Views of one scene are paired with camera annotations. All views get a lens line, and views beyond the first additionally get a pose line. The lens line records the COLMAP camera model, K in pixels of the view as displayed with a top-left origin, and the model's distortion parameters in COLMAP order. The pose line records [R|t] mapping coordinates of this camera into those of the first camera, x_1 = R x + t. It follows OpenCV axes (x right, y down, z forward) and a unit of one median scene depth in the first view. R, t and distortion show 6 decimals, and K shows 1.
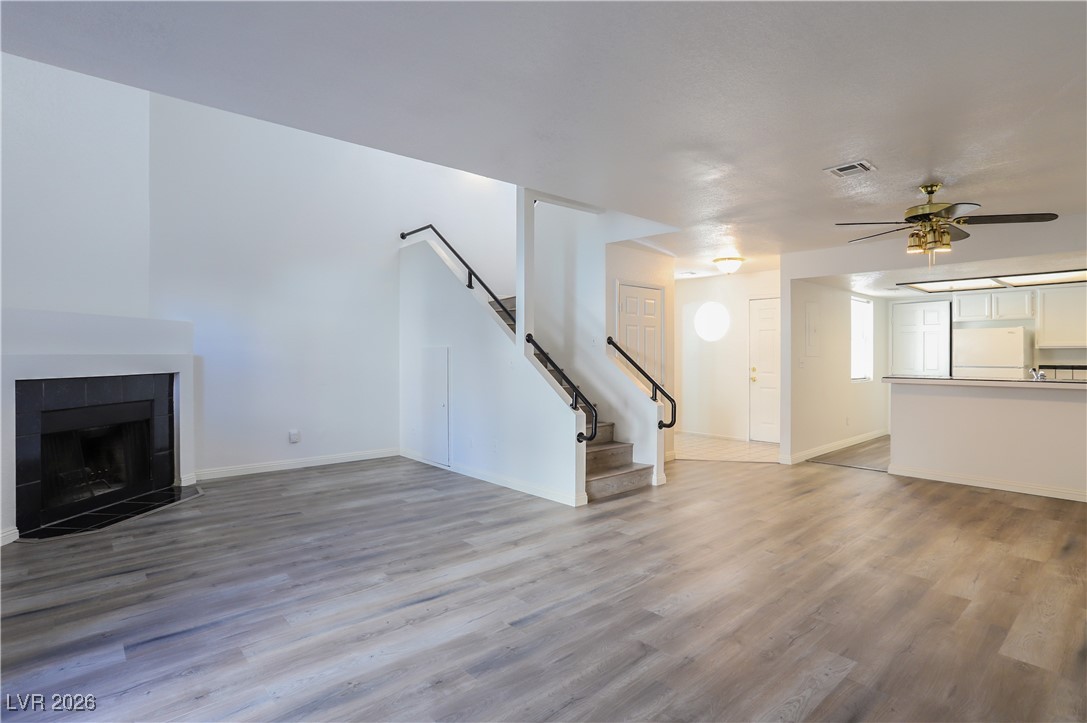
lens RADIAL K [[551.3, 0, 533.6], [0, 551.3, 357.5], [0, 0, 1]] dist [-0.042240, 0.021993]
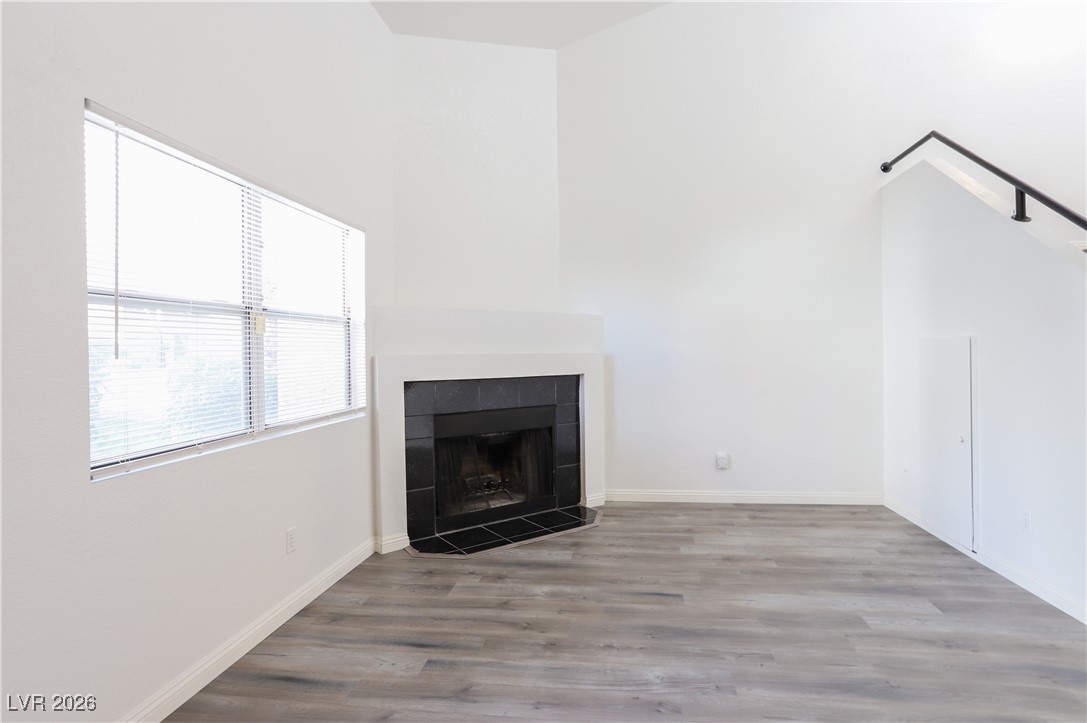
lens RADIAL K [[551.3, 0, 555.7], [0, 551.3, 349.7], [0, 0, 1]] dist [-0.042240, 0.021993]
pose [[0.669151, -0.008809, -0.743074, -0.044555], [0.005559, 0.999961, -0.006848, -0.005519], [0.743106, 0.000451, 0.669174, 0.476012]]
